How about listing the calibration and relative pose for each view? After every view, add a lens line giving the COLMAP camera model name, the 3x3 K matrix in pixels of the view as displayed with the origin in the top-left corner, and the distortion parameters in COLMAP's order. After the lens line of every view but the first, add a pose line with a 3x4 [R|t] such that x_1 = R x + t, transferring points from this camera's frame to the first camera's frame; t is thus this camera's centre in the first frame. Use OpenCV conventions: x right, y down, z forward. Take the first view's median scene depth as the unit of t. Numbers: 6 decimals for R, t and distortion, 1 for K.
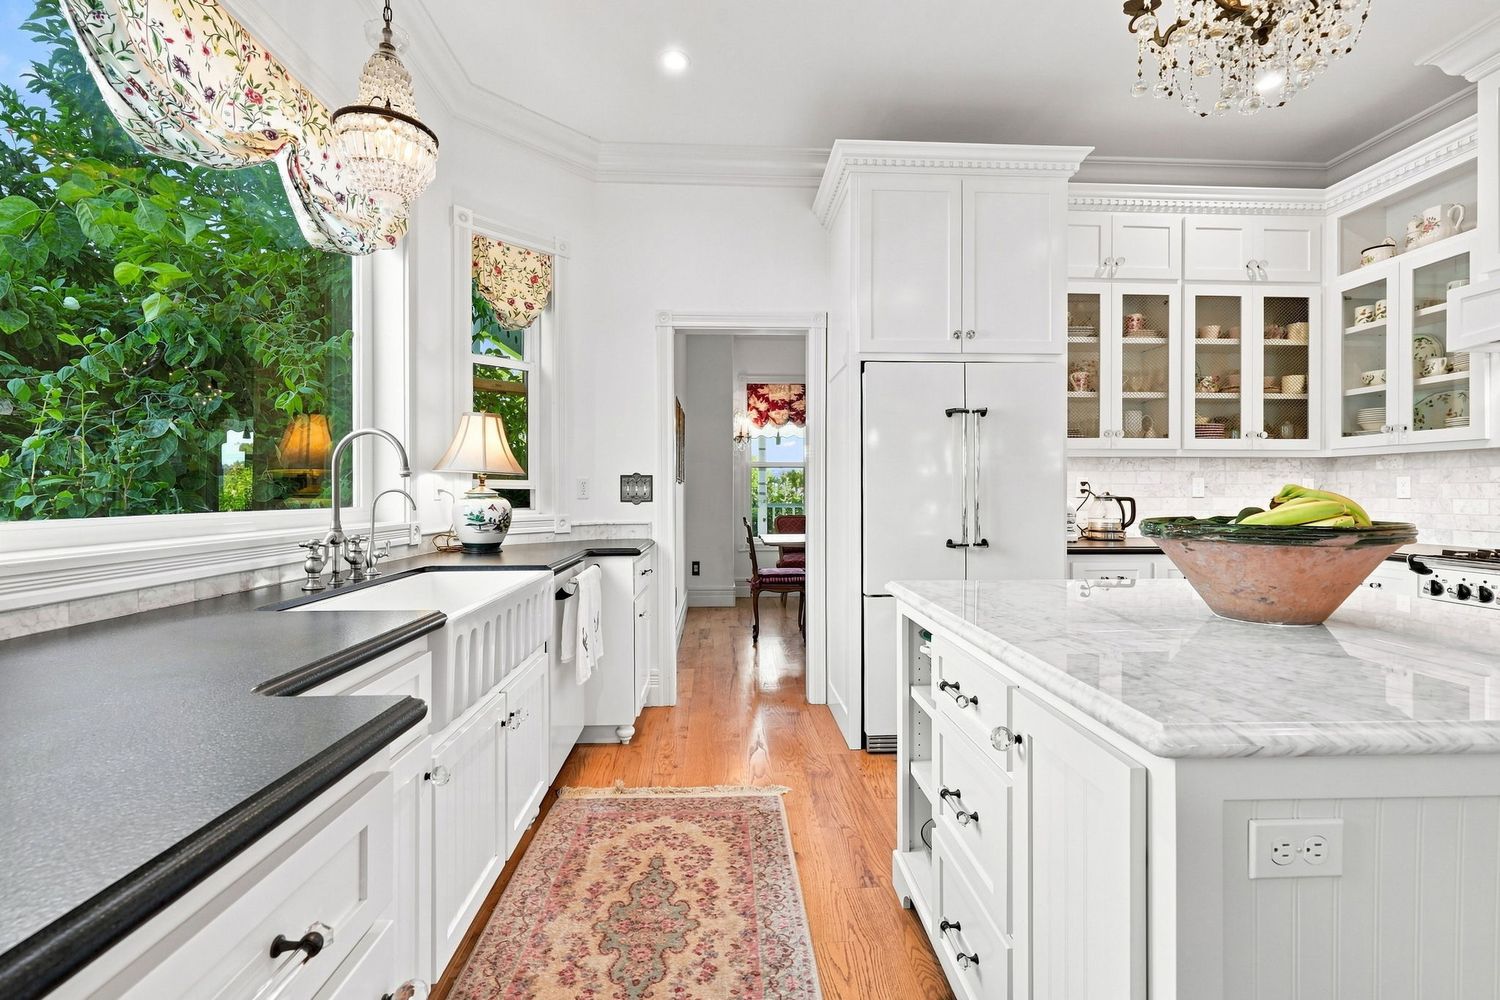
lens RADIAL K [[665.4, 0, 750.0], [0, 665.4, 500.0], [0, 0, 1]] dist [-0.009418, -0.000400]
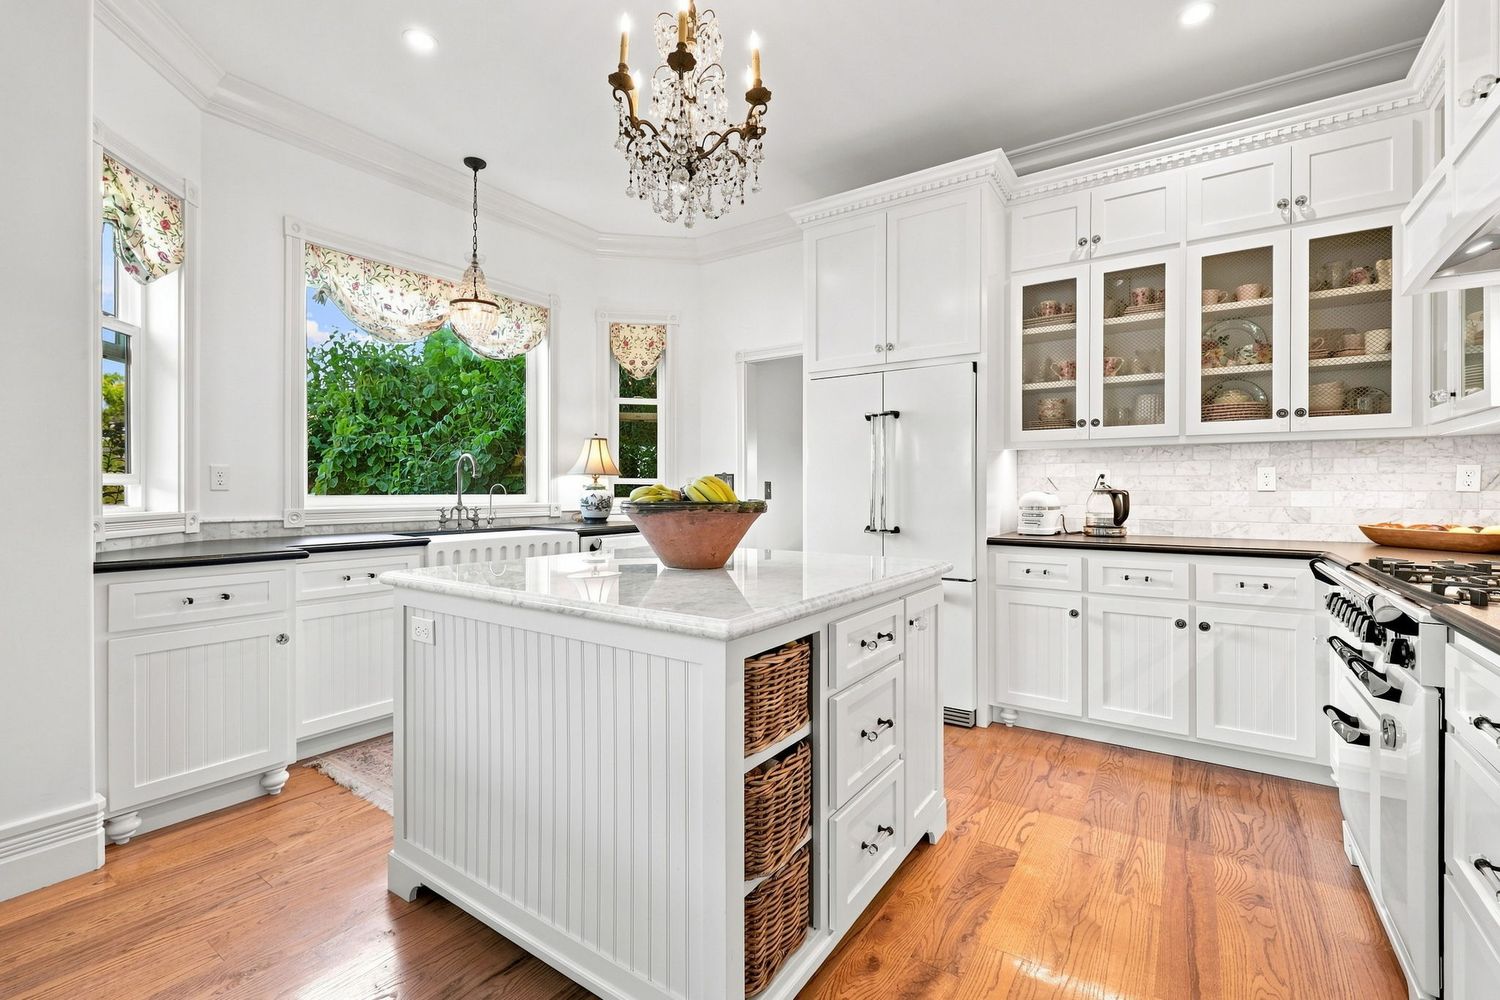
lens RADIAL K [[654.6, 0, 742.1], [0, 654.6, 492.3], [0, 0, 1]] dist [-0.003146, -0.000595]
pose [[0.790279, 0.003009, -0.612739, 0.739809], [-0.007849, 0.999956, -0.005213, 0.007478], [0.612696, 0.008929, 0.790268, -0.037181]]
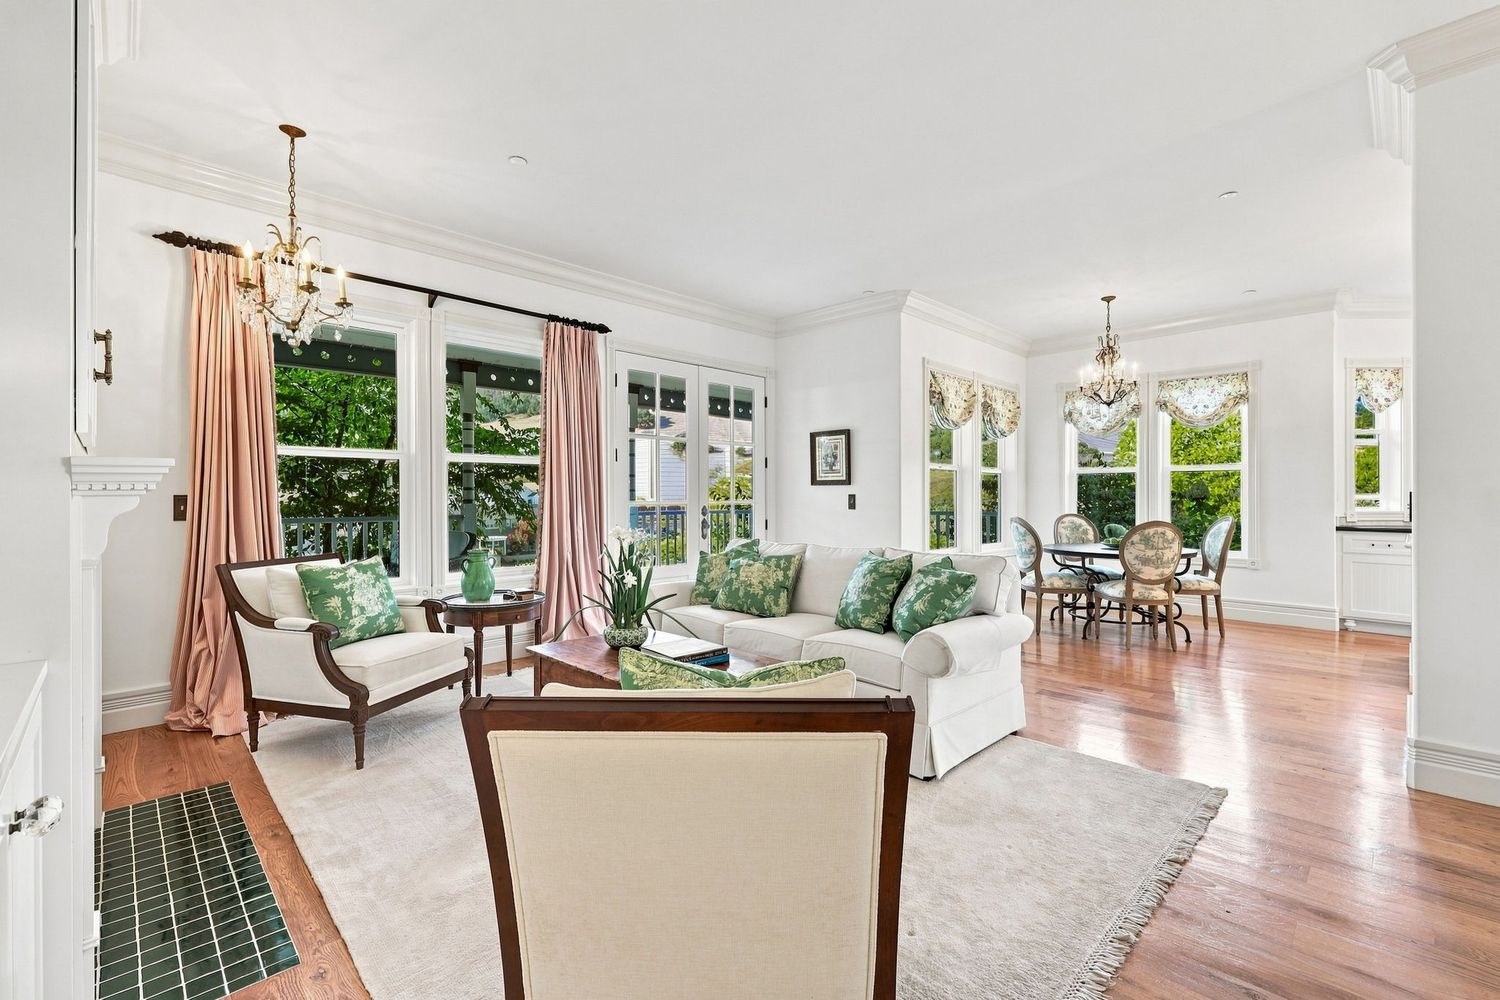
lens RADIAL K [[654.6, 0, 742.1], [0, 654.6, 492.3], [0, 0, 1]] dist [-0.003146, -0.000595]
pose [[-0.752210, 0.001058, -0.658923, 2.546510], [-0.003555, 0.999978, 0.005663, -0.028295], [0.658914, 0.006603, -0.752189, 0.412545]]
